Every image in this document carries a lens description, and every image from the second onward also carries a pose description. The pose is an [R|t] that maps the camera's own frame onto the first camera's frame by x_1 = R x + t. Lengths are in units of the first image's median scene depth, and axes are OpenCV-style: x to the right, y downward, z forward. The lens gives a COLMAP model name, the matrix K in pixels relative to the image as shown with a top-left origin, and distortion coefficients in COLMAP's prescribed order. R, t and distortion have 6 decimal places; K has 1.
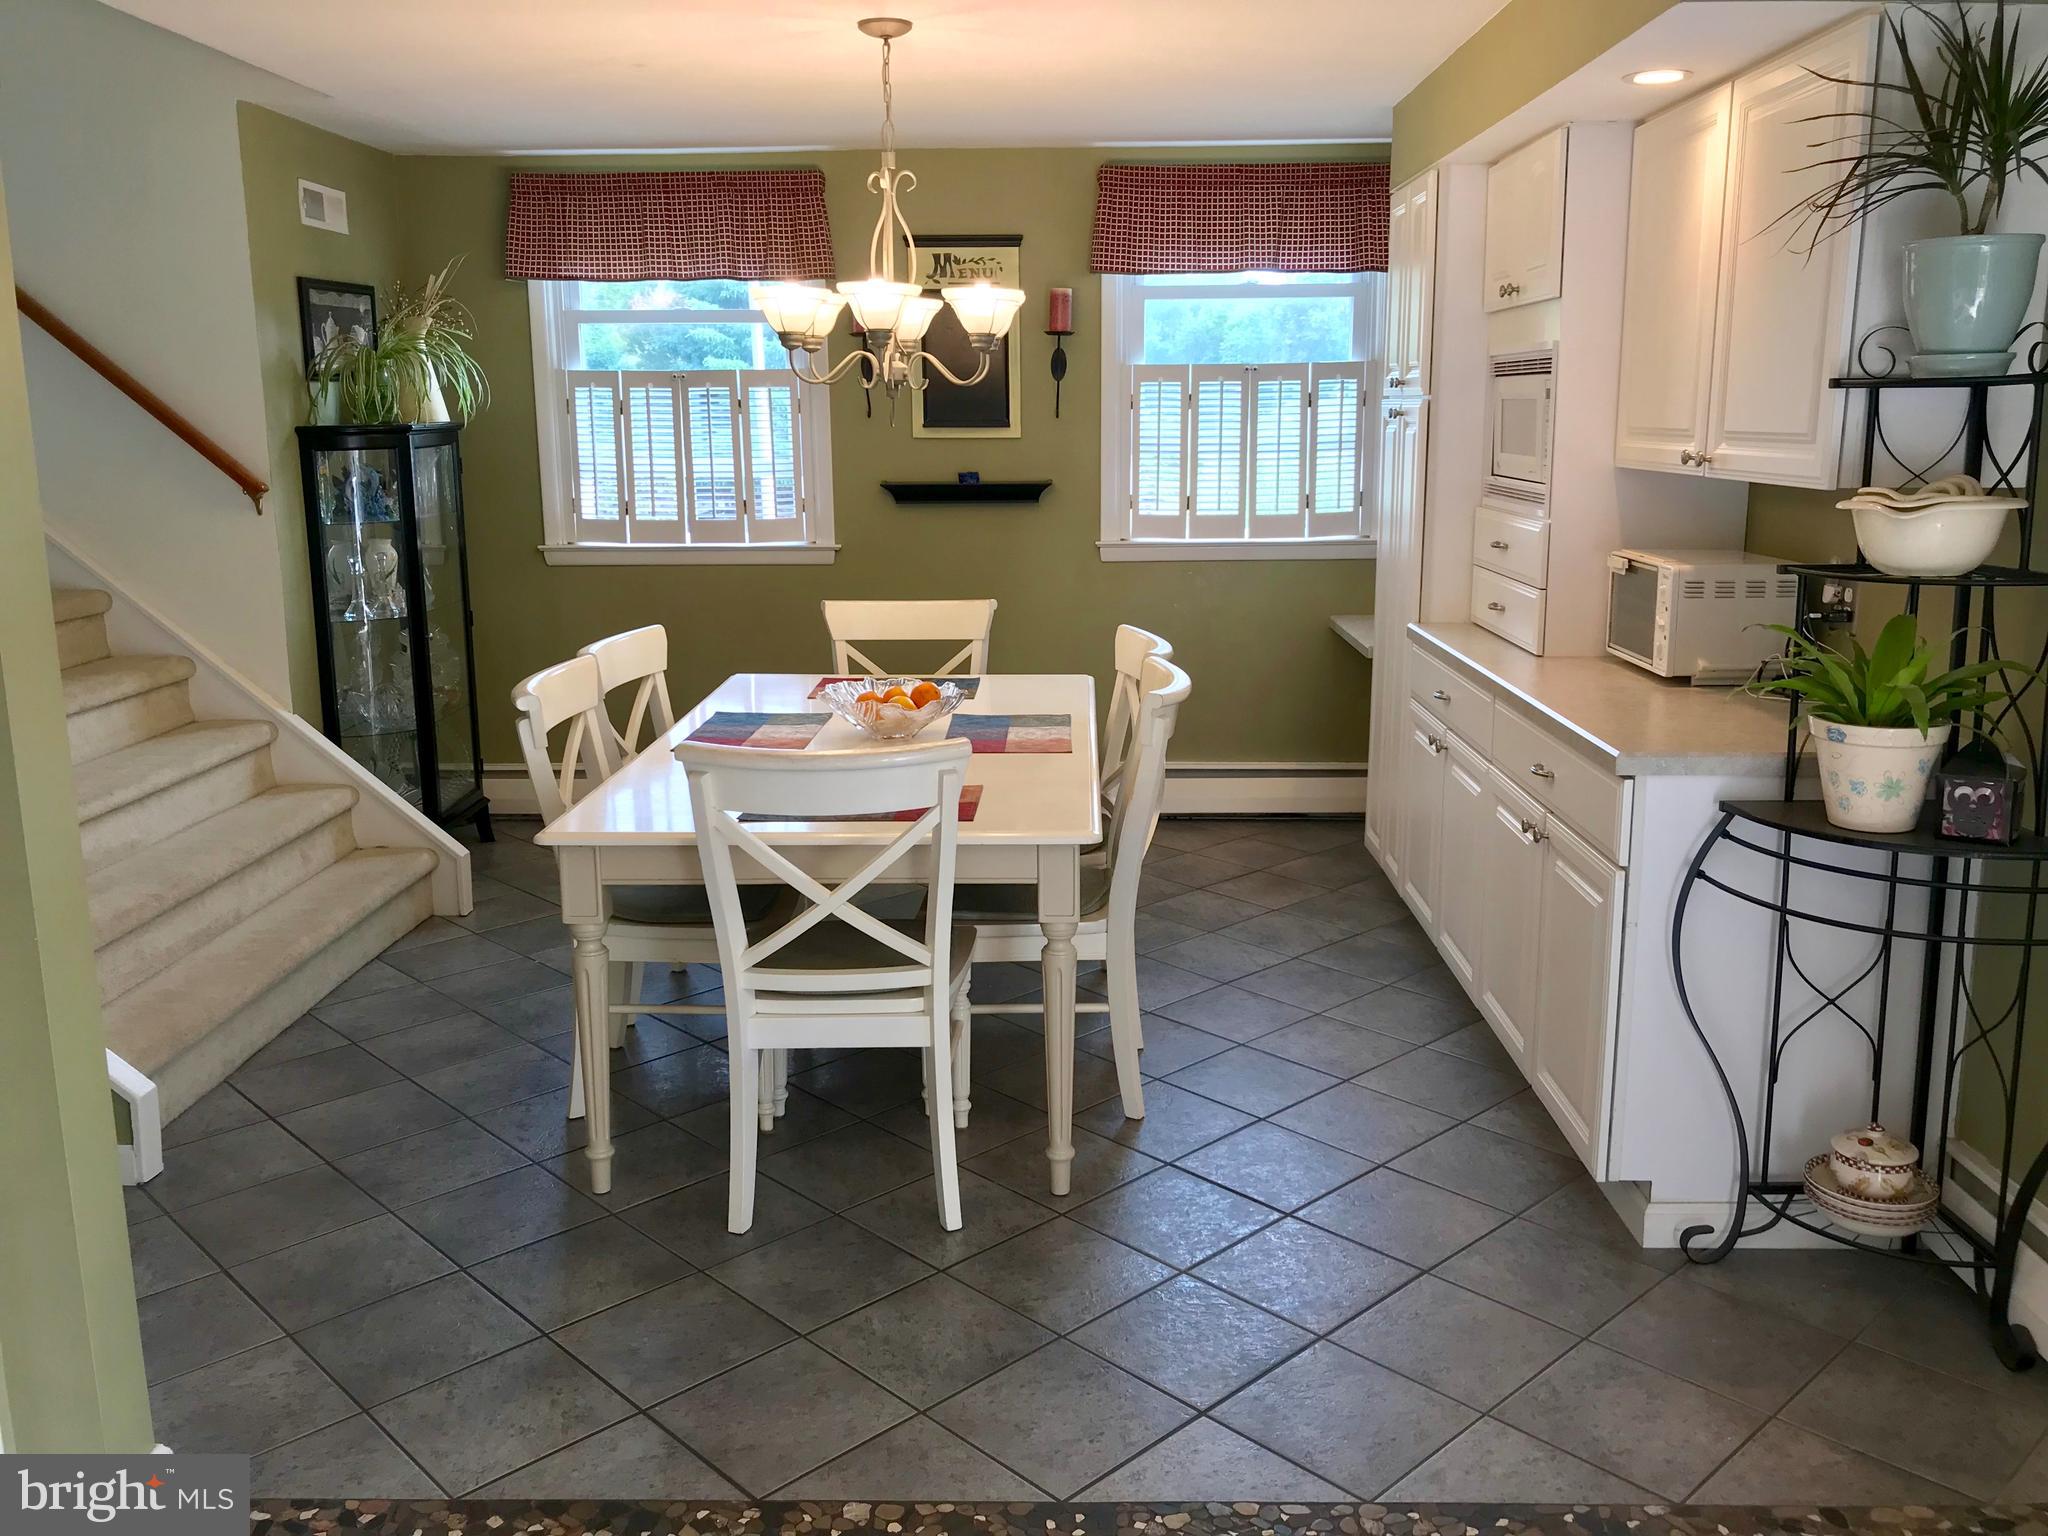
lens RADIAL K [[1701.6, 0, 1027.9], [0, 1701.6, 762.9], [0, 0, 1]] dist [0.051205, -0.078616]
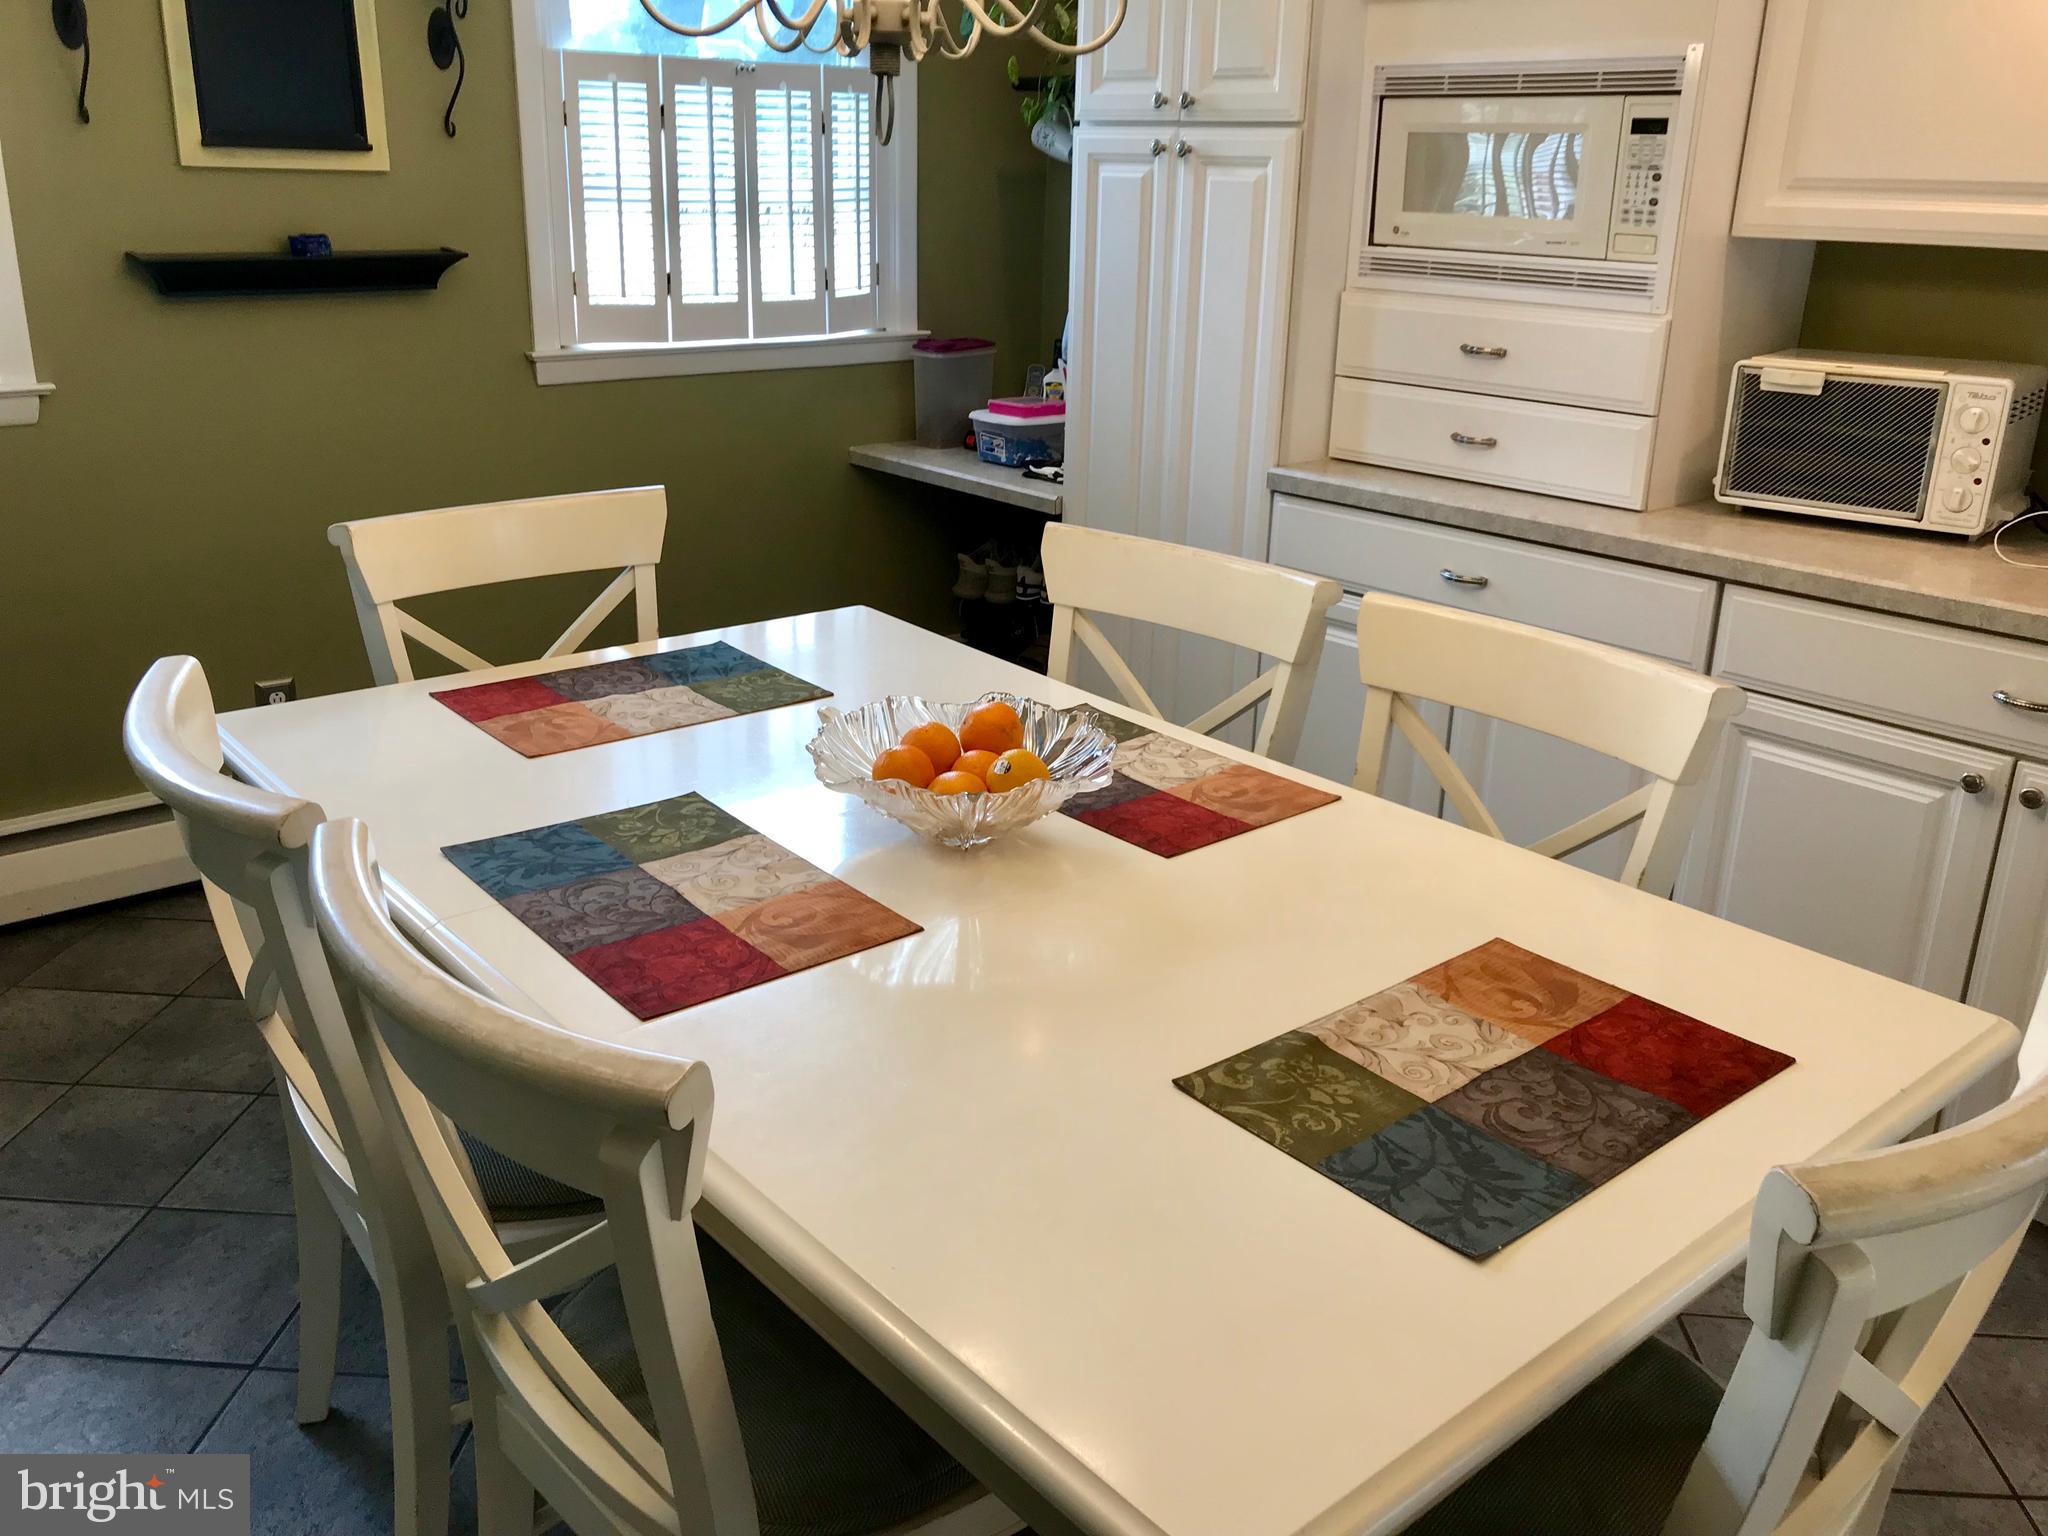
lens RADIAL K [[1701.6, 0, 1017.2], [0, 1701.6, 737.4], [0, 0, 1]] dist [0.051205, -0.078616]
pose [[0.744060, -0.192635, 0.639740, -0.247304], [0.107156, 0.979544, 0.170326, -0.082544], [-0.659464, -0.058181, 0.749481, 0.431999]]
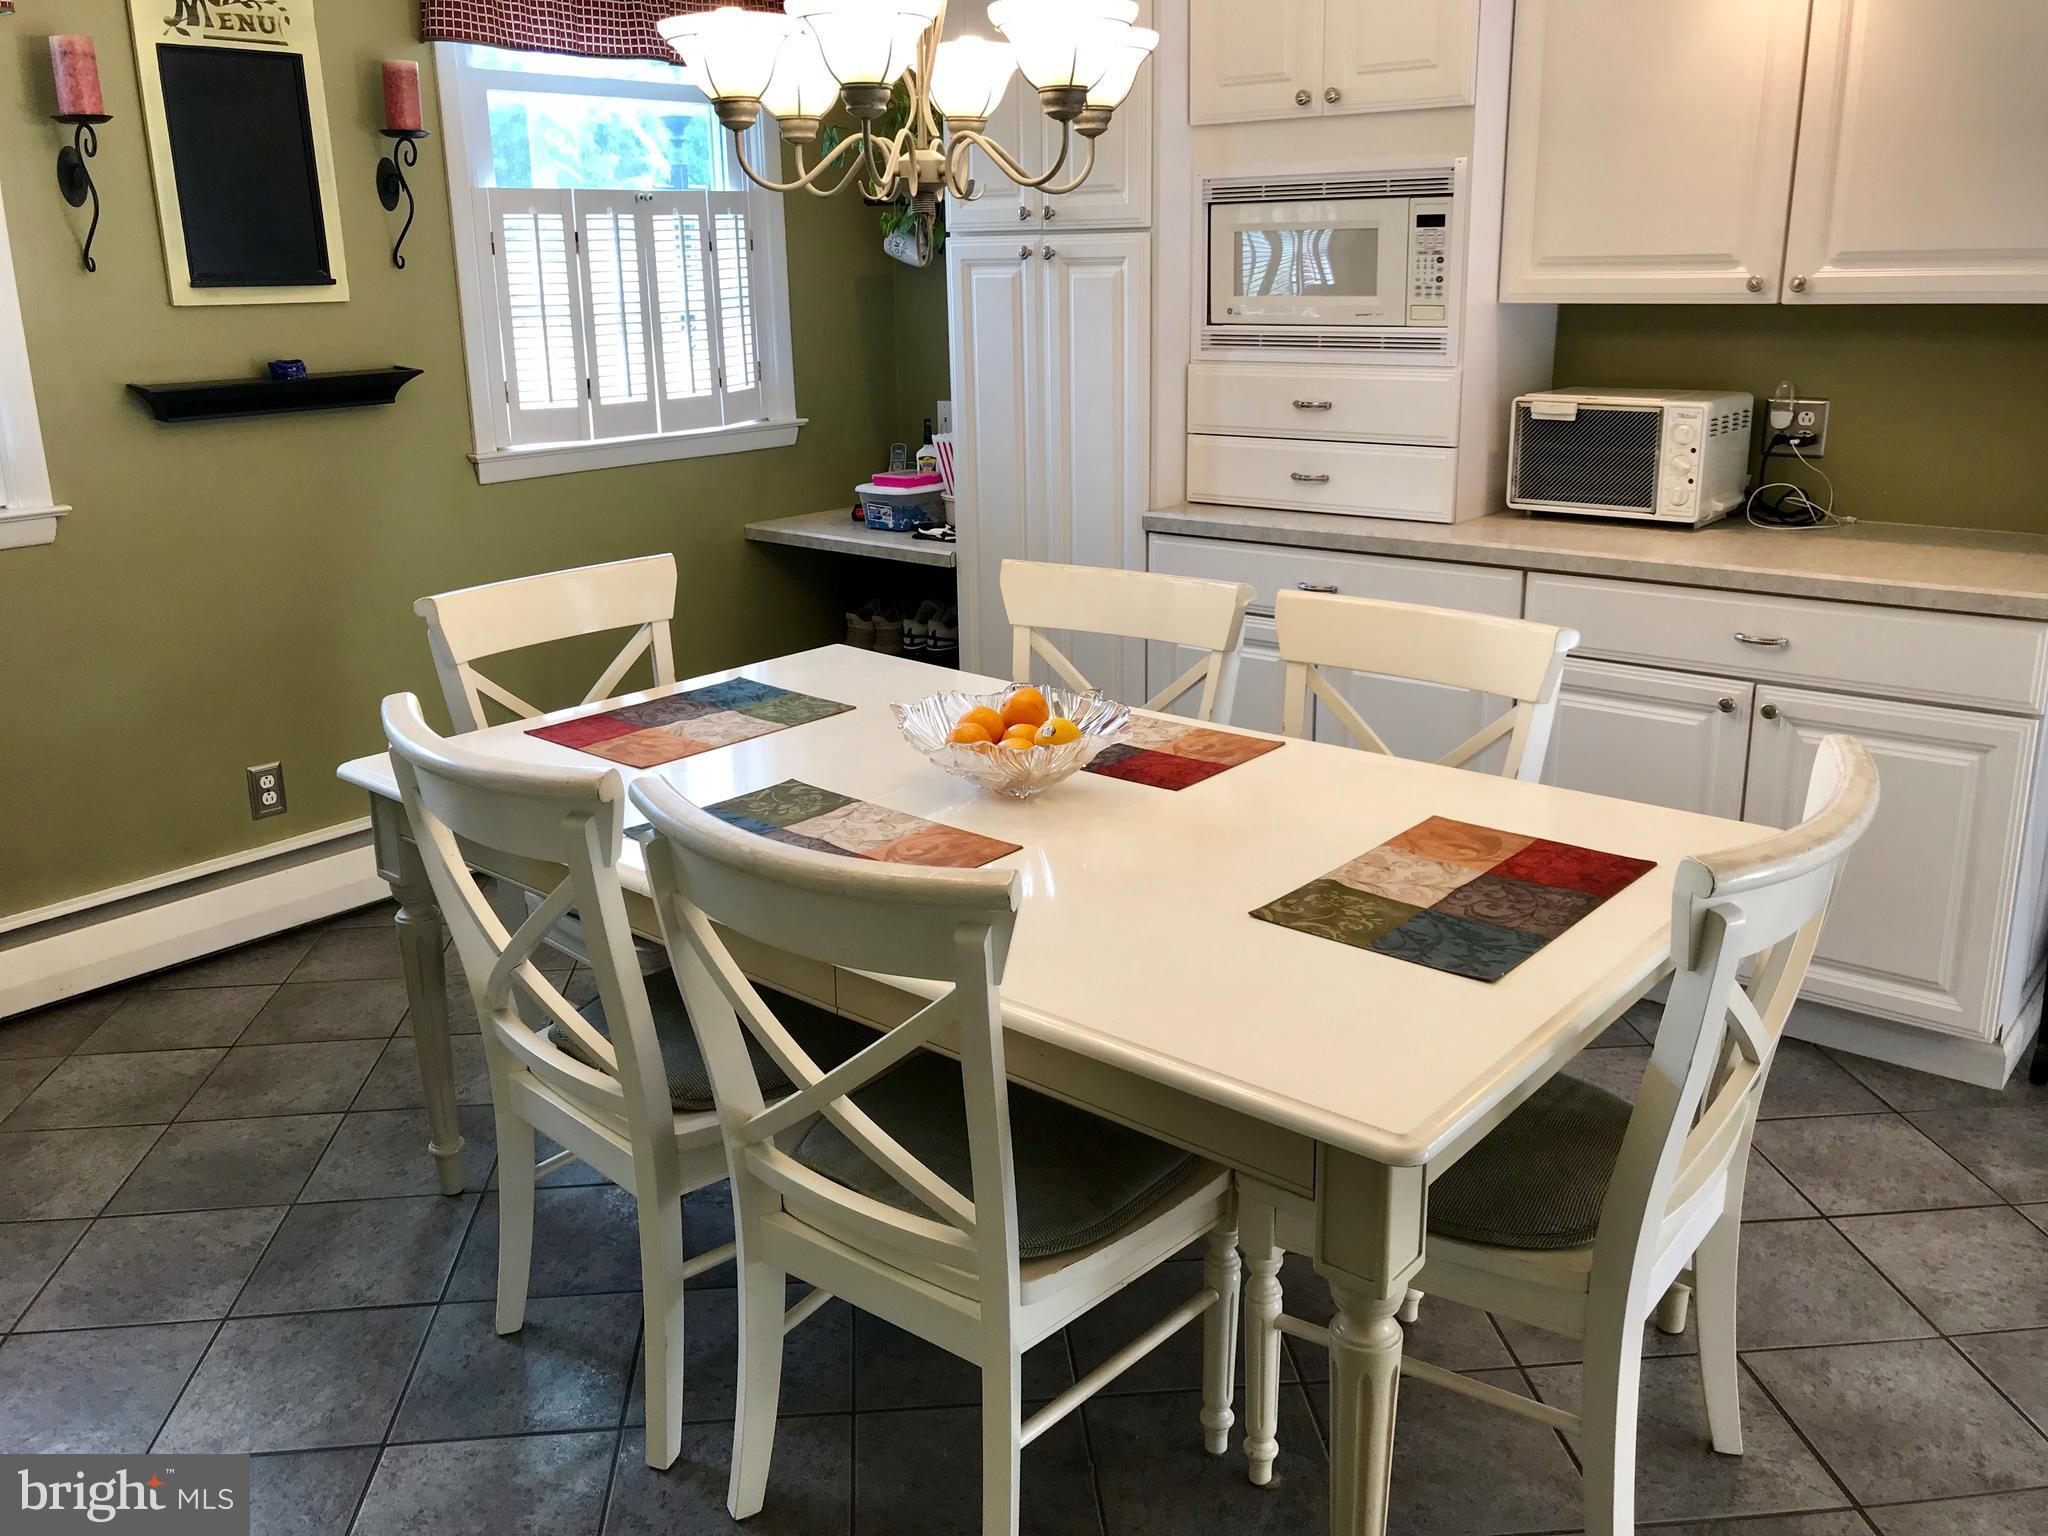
lens RADIAL K [[1701.6, 0, 1017.7], [0, 1701.6, 754.6], [0, 0, 1]] dist [0.051205, -0.078616]
pose [[0.625742, -0.225415, 0.746750, -0.359957], [0.170641, 0.973704, 0.150934, -0.081531], [-0.761136, 0.032981, 0.647753, 0.409778]]
